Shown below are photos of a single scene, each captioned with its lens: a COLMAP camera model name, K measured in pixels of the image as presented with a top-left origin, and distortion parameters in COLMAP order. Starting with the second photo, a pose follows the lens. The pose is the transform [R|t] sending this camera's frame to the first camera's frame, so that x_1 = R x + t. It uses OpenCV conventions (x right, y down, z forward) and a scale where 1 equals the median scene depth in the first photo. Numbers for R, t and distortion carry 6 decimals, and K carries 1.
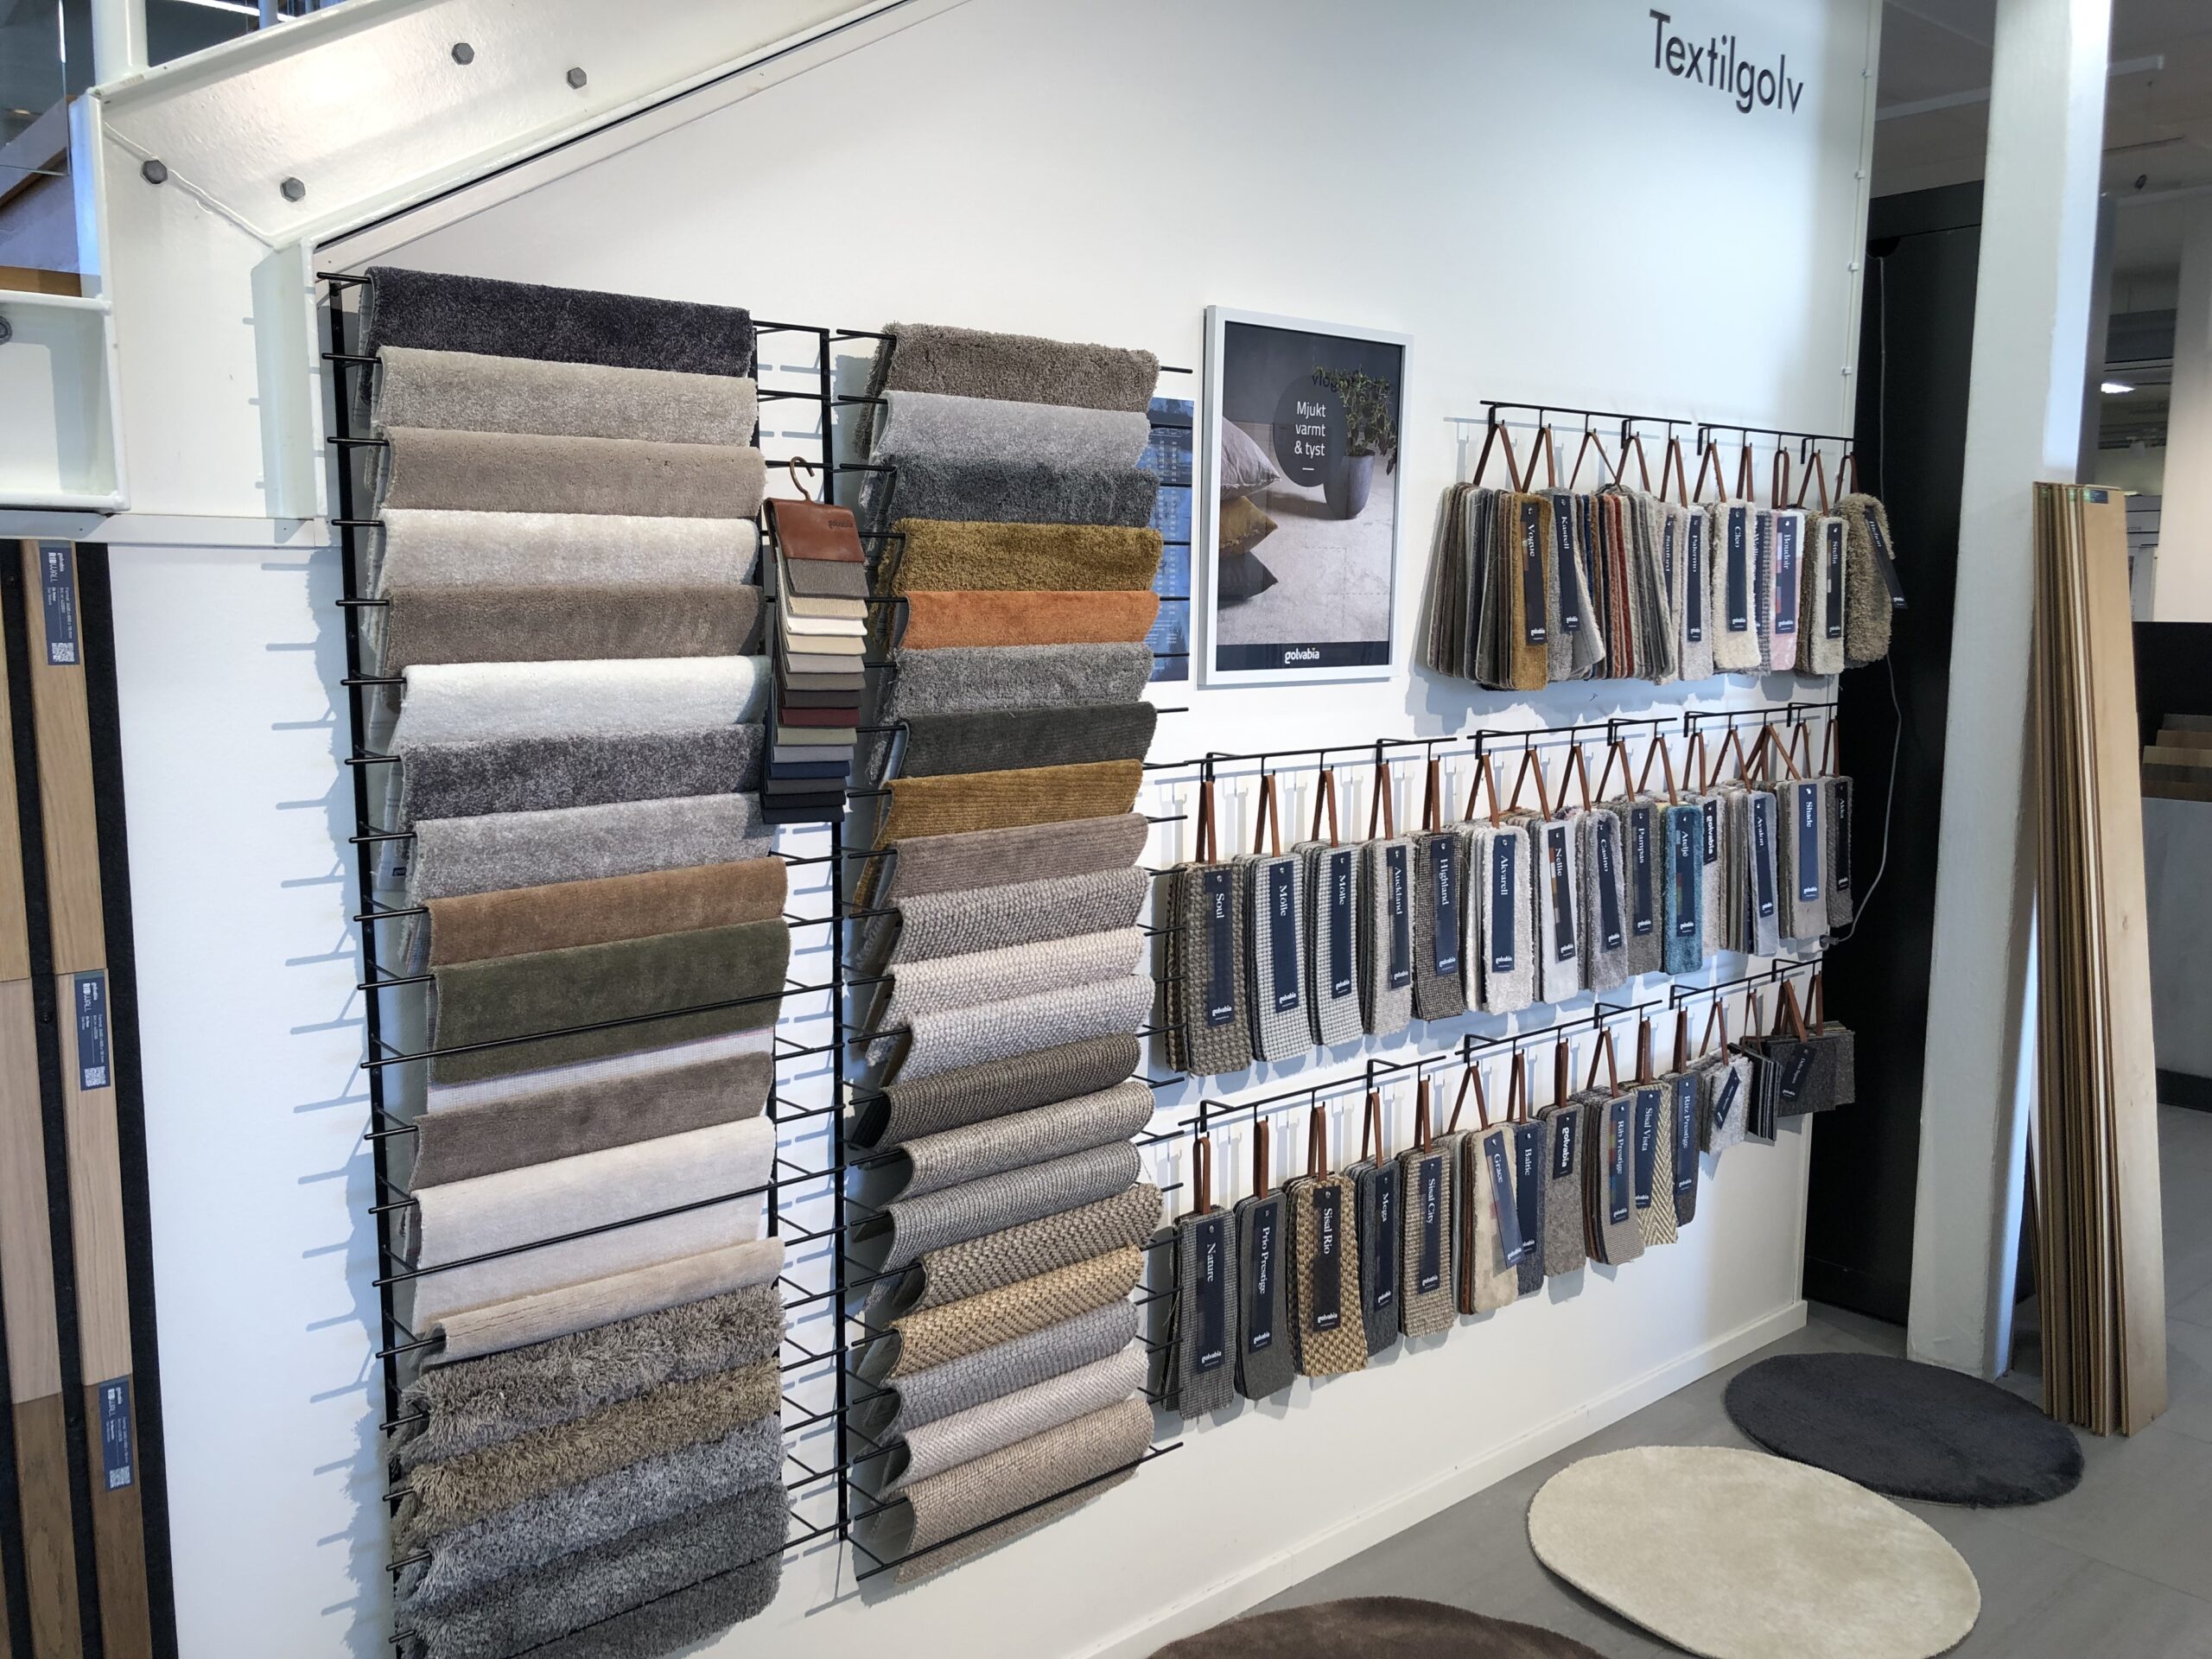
lens RADIAL K [[1798.4, 0, 1101.6], [0, 1798.4, 826.6], [0, 0, 1]] dist [0.042883, -0.020175]
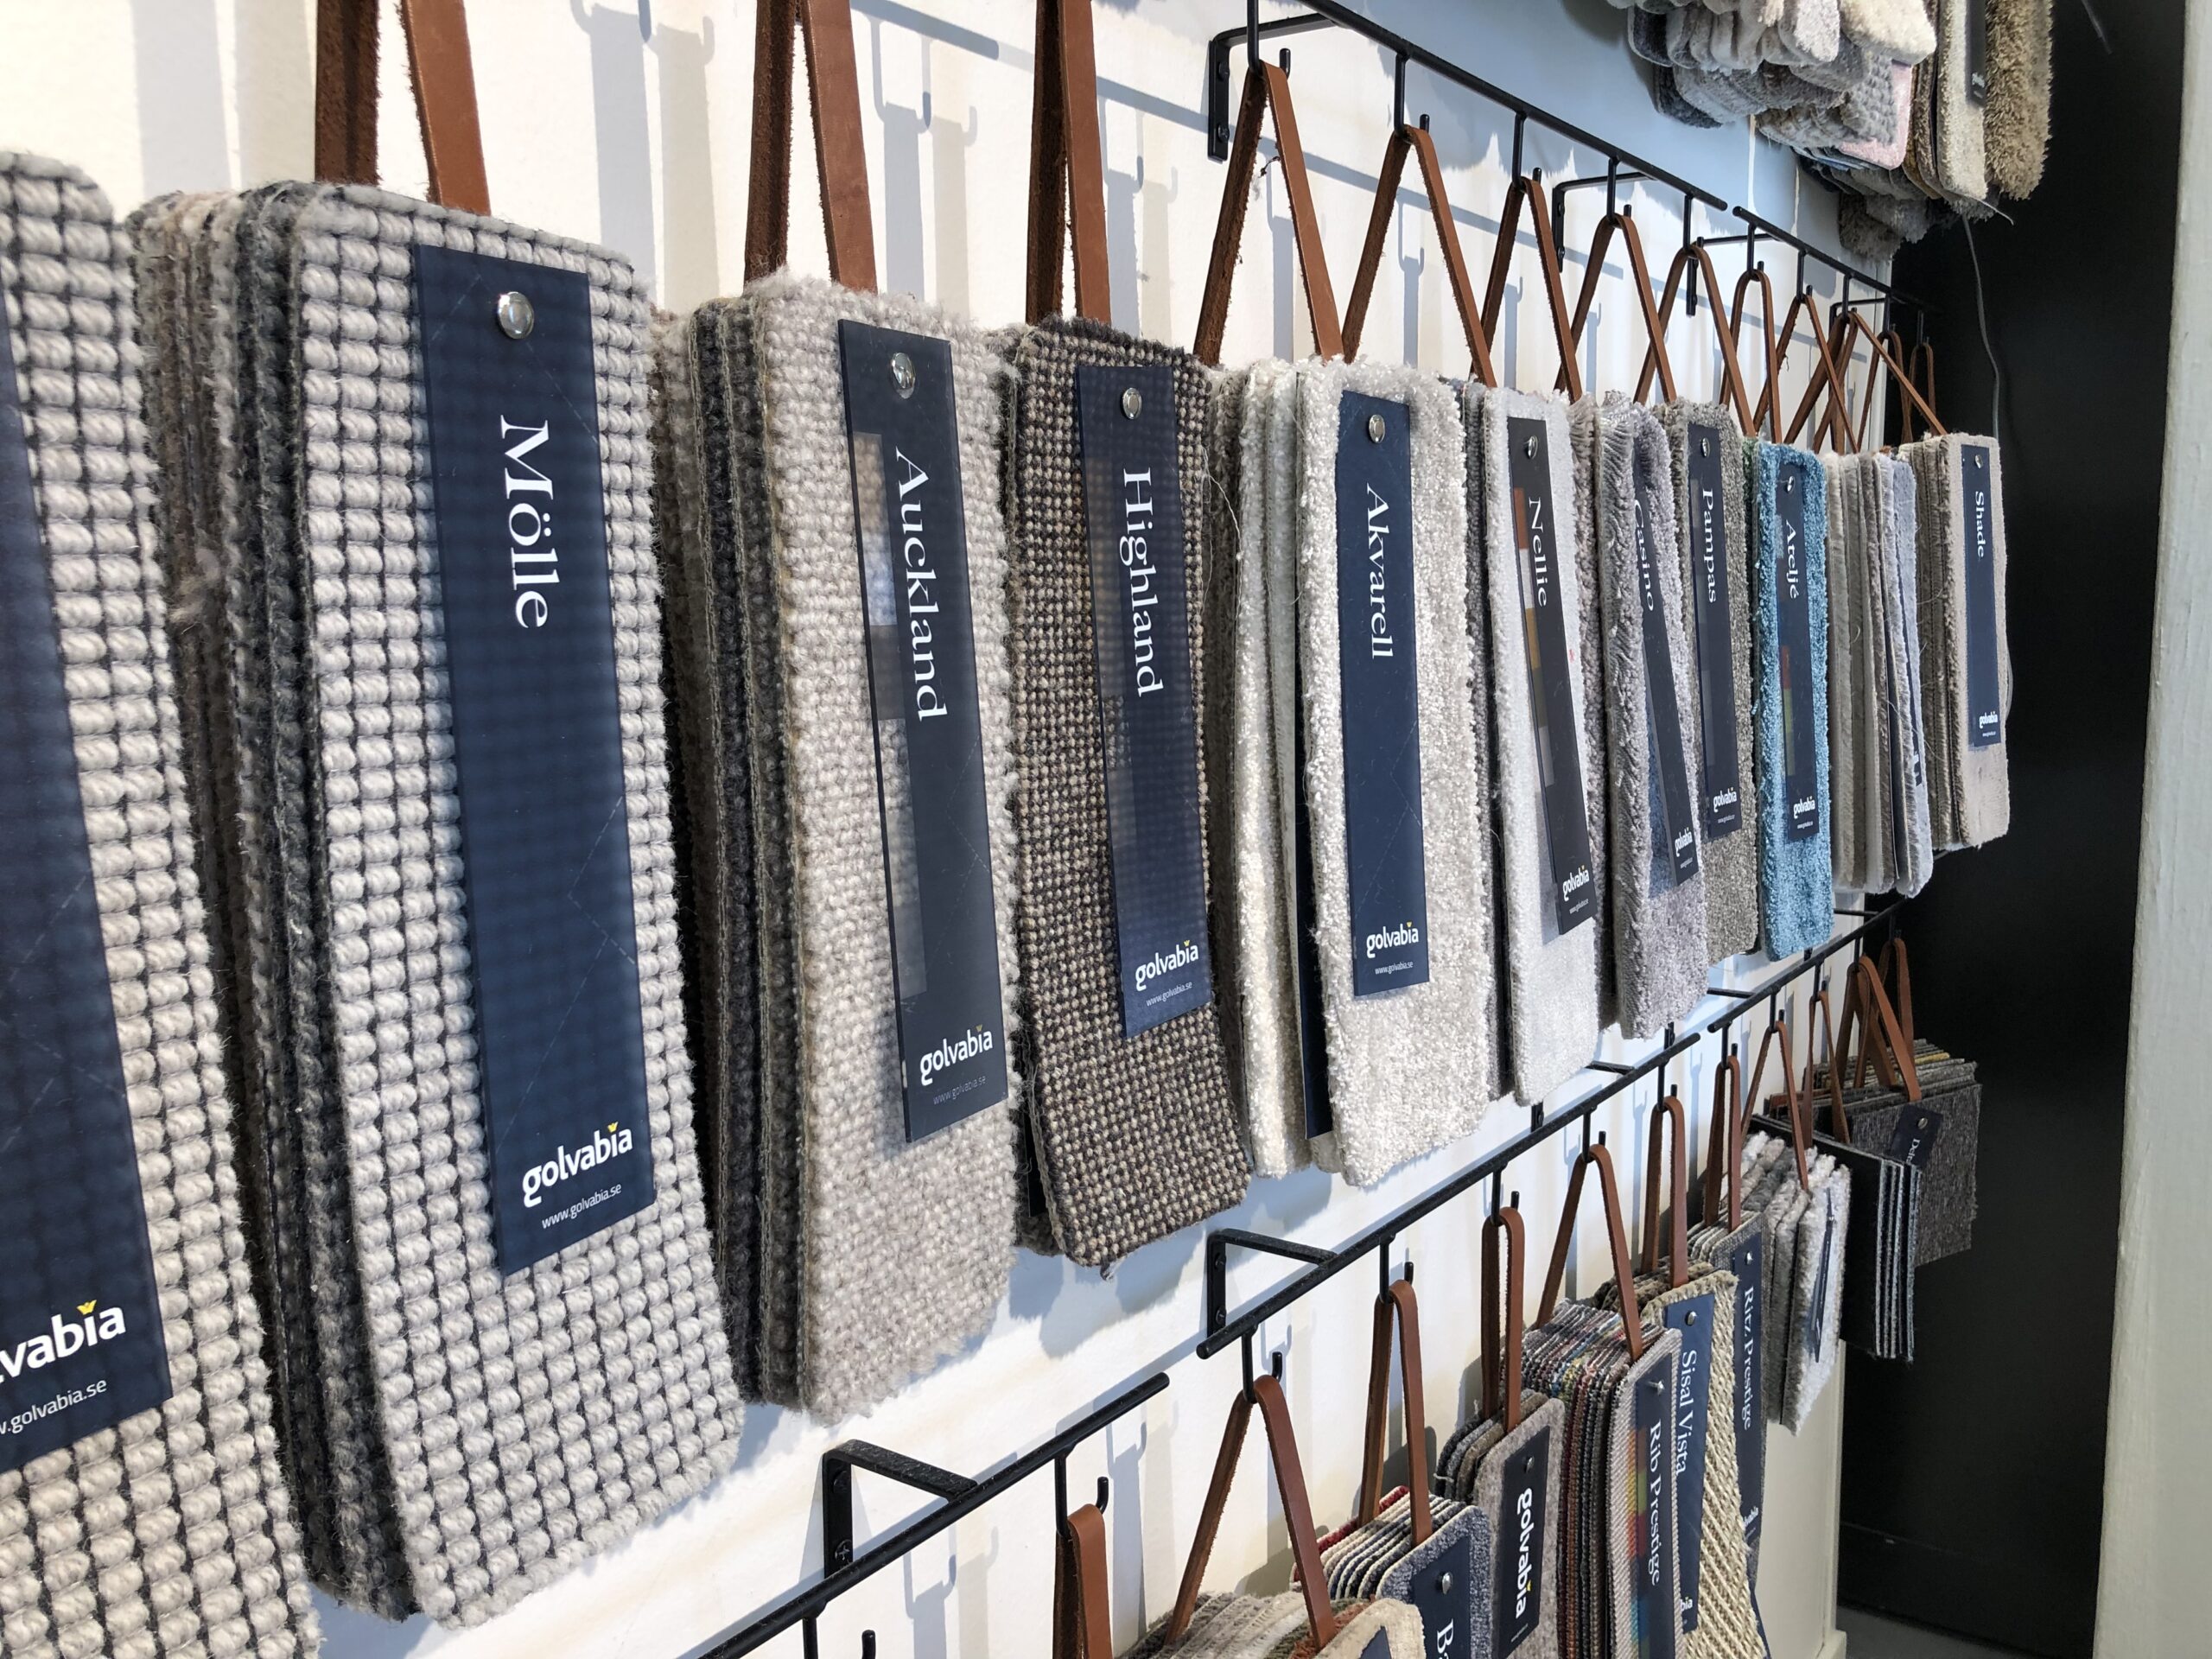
lens RADIAL K [[1798.4, 0, 1101.8], [0, 1798.4, 820.5], [0, 0, 1]] dist [0.042883, -0.020175]
pose [[0.969274, -0.047082, 0.241437, 0.133153], [0.049356, 0.998776, -0.003378, 0.058122], [-0.240983, 0.015190, 0.970411, 0.792708]]
